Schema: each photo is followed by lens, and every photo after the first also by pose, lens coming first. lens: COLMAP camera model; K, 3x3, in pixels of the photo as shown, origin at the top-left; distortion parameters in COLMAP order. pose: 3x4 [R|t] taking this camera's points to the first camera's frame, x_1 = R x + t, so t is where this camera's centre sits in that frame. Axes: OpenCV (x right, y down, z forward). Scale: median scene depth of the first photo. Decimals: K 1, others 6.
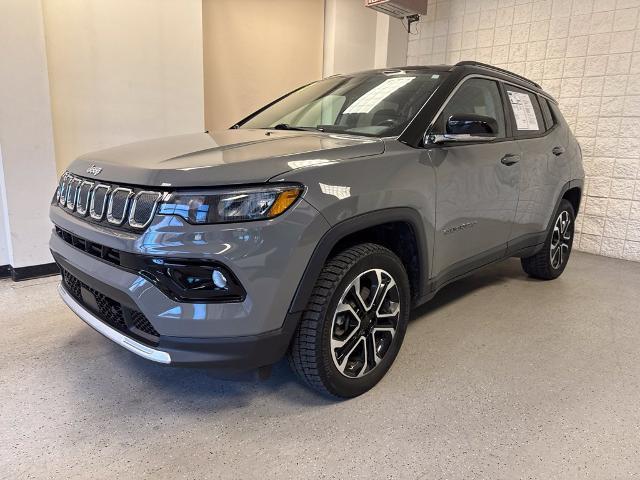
lens RADIAL K [[460.5, 0, 316.1], [0, 460.5, 237.9], [0, 0, 1]] dist [0.031509, -0.040804]
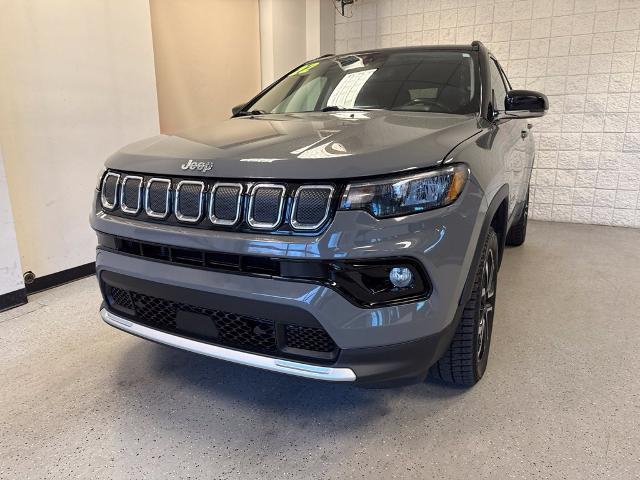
lens RADIAL K [[460.5, 0, 316.1], [0, 460.5, 237.9], [0, 0, 1]] dist [0.031509, -0.040804]
pose [[0.954898, -0.103932, 0.278150, -0.224940], [0.097258, 0.994544, 0.037728, -0.013299], [-0.280554, -0.008974, 0.959796, 0.070790]]
